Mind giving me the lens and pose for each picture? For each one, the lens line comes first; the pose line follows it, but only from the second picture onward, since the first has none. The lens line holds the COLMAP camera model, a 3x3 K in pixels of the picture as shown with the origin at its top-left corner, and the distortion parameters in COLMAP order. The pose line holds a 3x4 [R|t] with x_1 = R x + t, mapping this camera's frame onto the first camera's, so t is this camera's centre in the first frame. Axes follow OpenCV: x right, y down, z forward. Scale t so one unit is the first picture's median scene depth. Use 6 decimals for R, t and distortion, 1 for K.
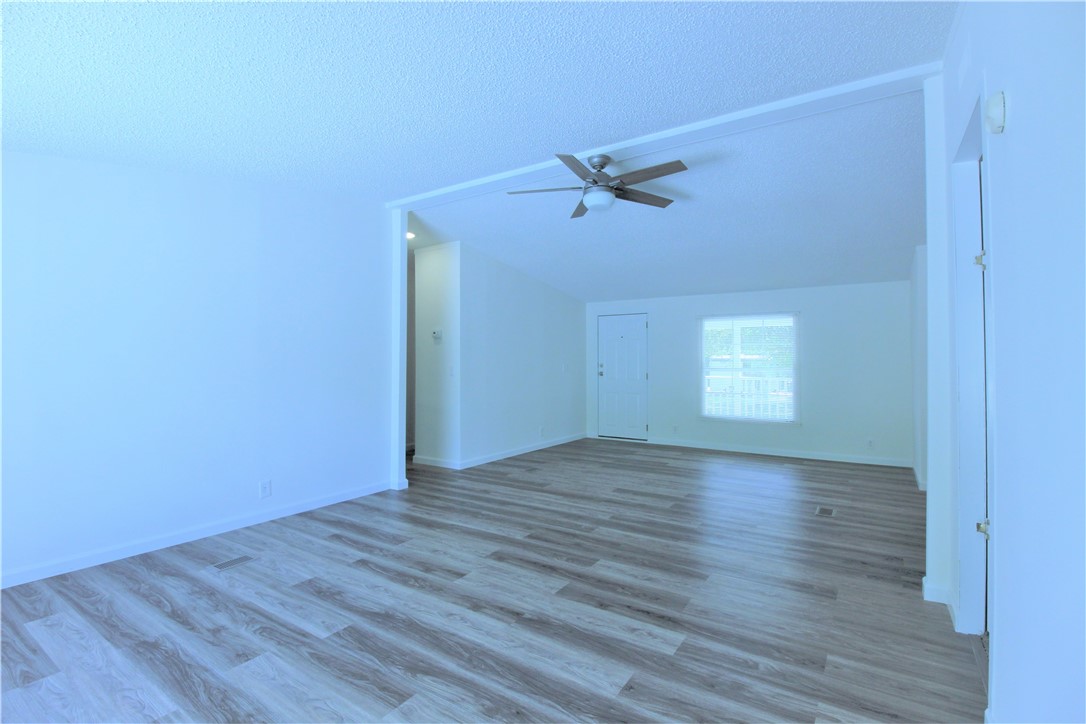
lens RADIAL K [[504.6, 0, 540.5], [0, 504.6, 351.9], [0, 0, 1]] dist [-0.004885, -0.009040]
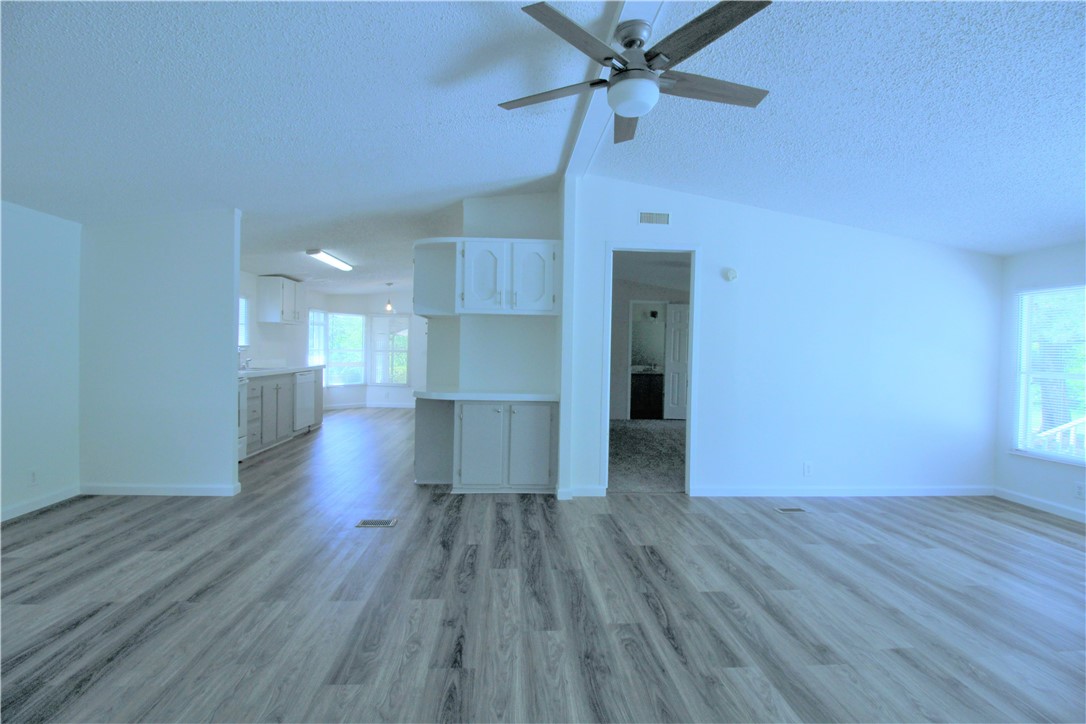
lens RADIAL K [[504.6, 0, 541.7], [0, 504.6, 355.0], [0, 0, 1]] dist [-0.004885, -0.009040]
pose [[-0.617470, -0.020650, 0.786323, -0.373930], [-0.036609, 0.999327, -0.002503, 0.029746], [-0.785742, -0.030332, -0.617810, 1.754066]]
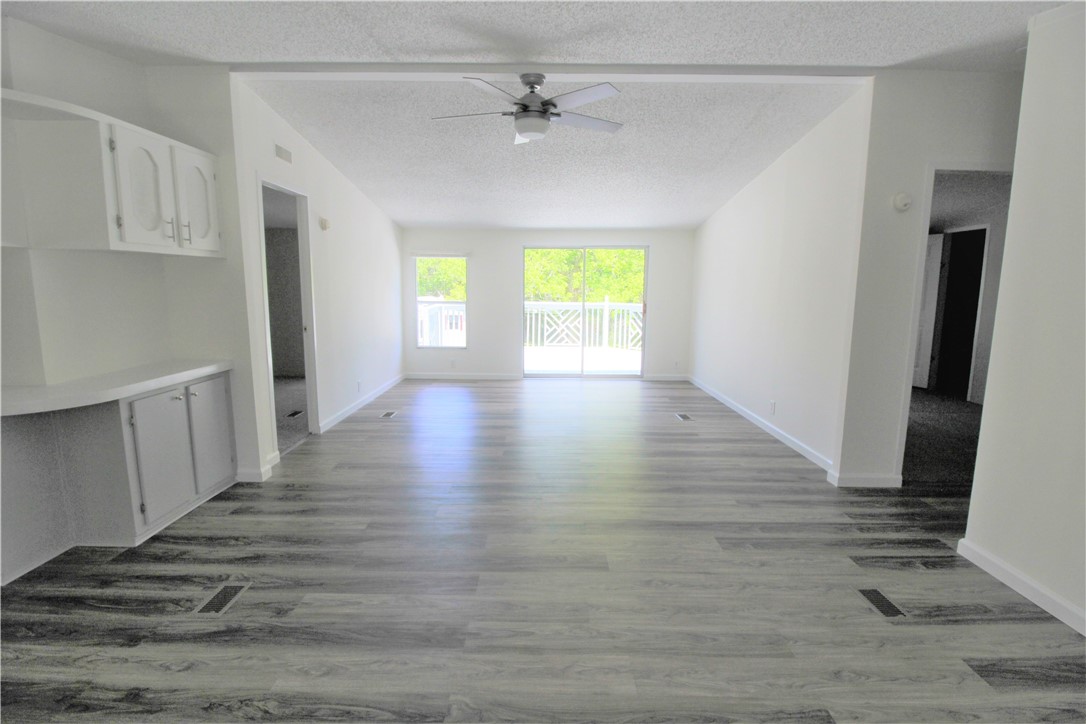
lens RADIAL K [[504.6, 0, 539.9], [0, 504.6, 362.2], [0, 0, 1]] dist [-0.004885, -0.009040]
pose [[-0.830797, 0.078573, -0.551002, 0.744917], [0.005115, 0.991021, 0.133607, -0.005647], [0.556552, 0.108182, -0.823739, 2.137209]]
